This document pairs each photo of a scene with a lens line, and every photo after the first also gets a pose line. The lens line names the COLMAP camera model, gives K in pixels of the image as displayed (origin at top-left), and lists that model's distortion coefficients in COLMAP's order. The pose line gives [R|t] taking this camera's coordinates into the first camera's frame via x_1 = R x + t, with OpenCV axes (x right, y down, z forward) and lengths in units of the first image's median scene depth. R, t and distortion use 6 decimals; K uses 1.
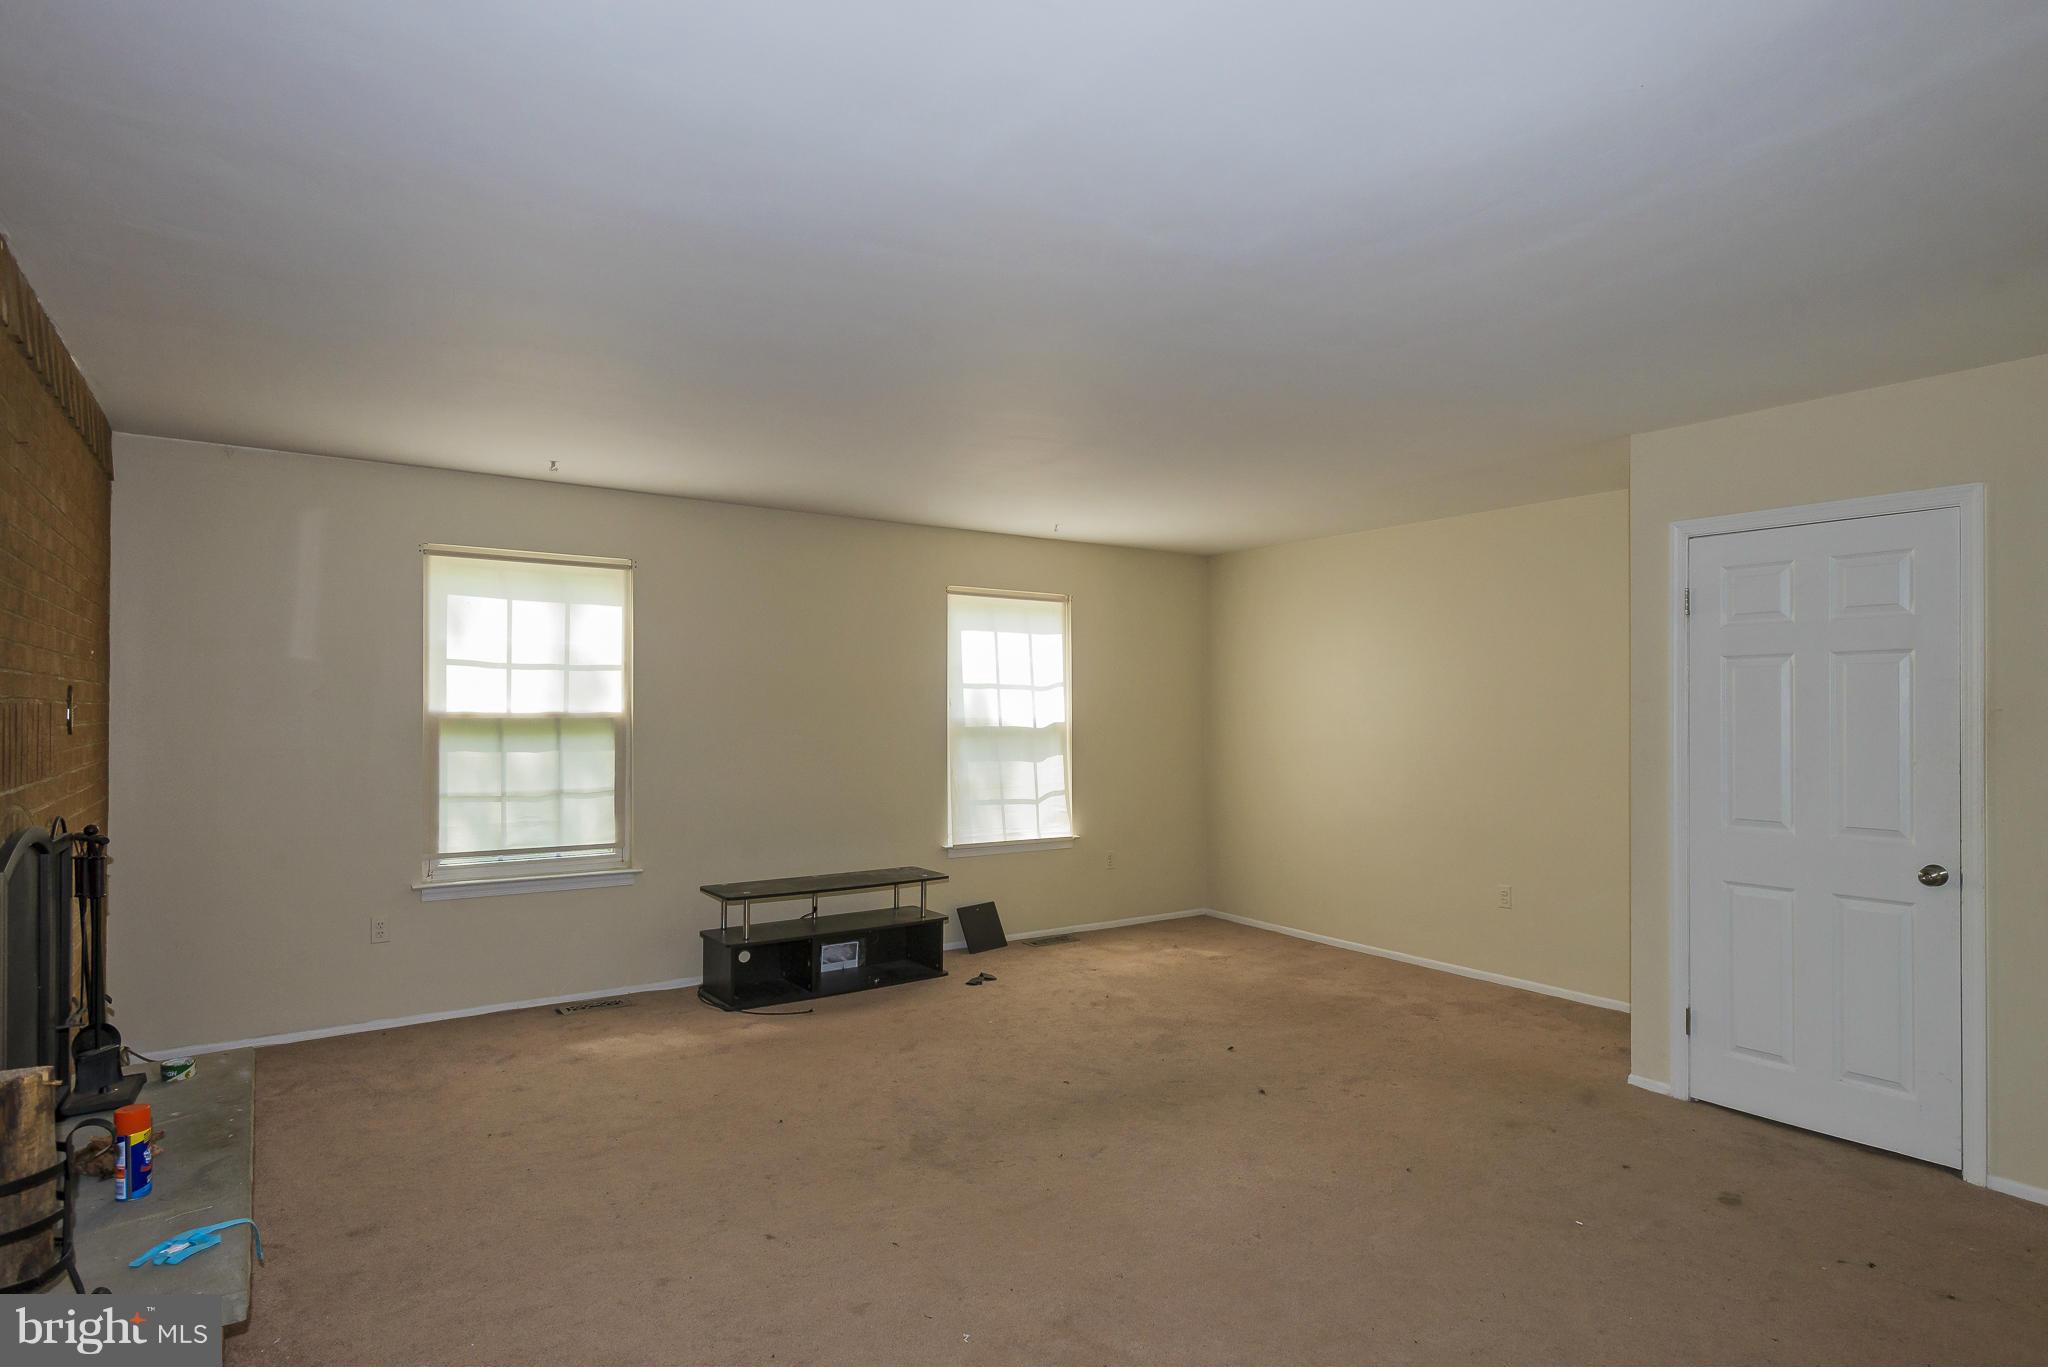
lens RADIAL K [[1085.7, 0, 1026.9], [0, 1085.7, 725.8], [0, 0, 1]] dist [-0.001896, -0.000953]
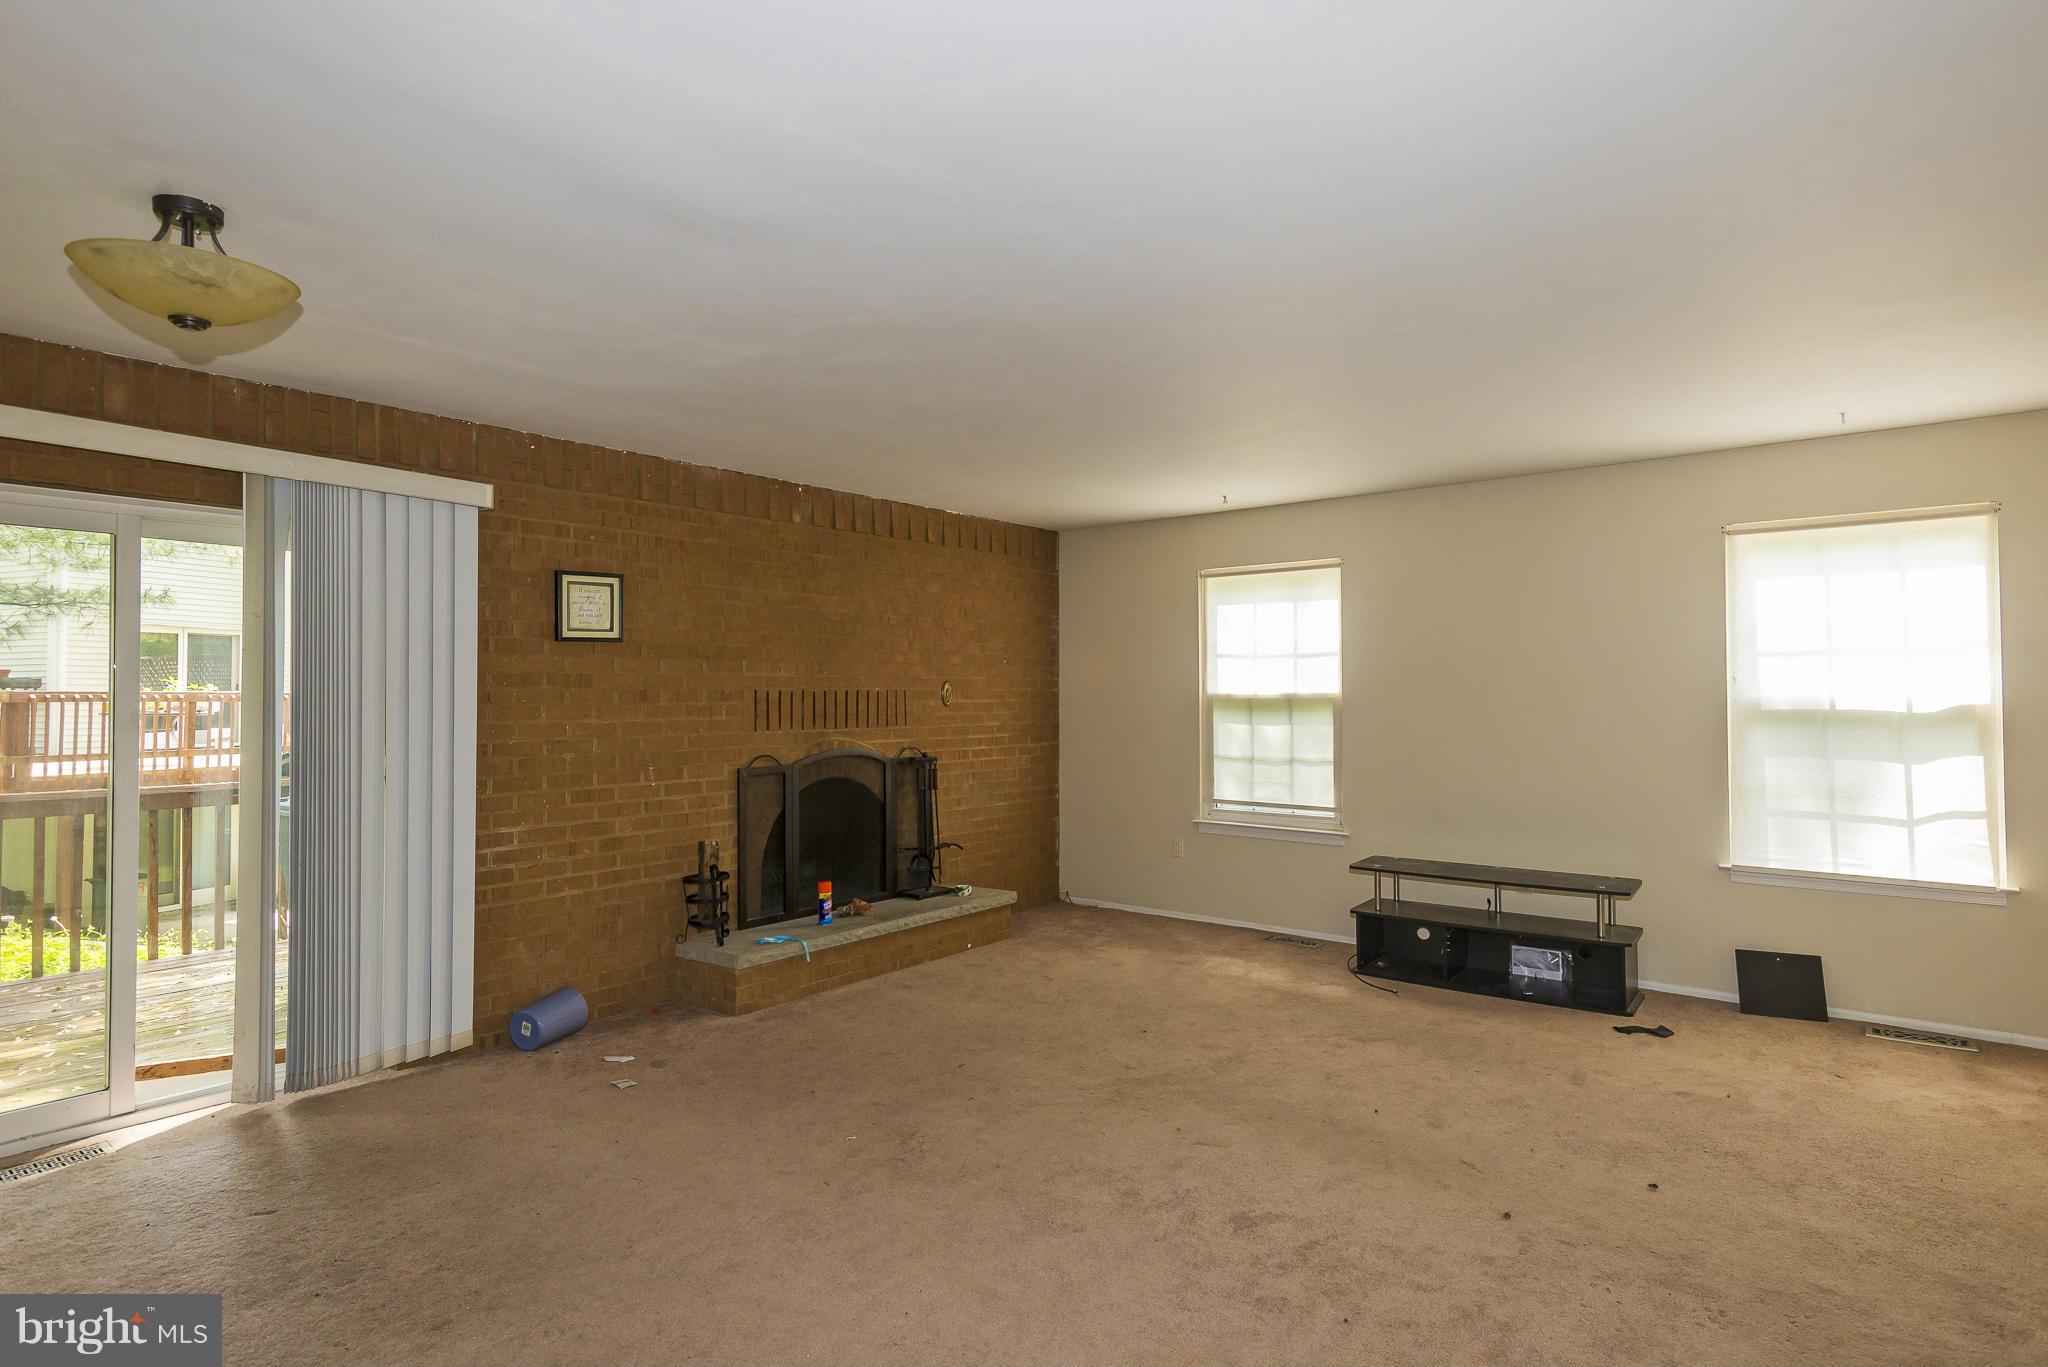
lens RADIAL K [[1048.7, 0, 1024.0], [0, 1048.7, 683.5], [0, 0, 1]] dist [0.020641, -0.000403]
pose [[0.305139, -0.015483, -0.952182, 0.579344], [-0.008792, 0.999779, -0.019074, 0.001524], [0.952267, 0.014192, 0.304935, 0.351836]]
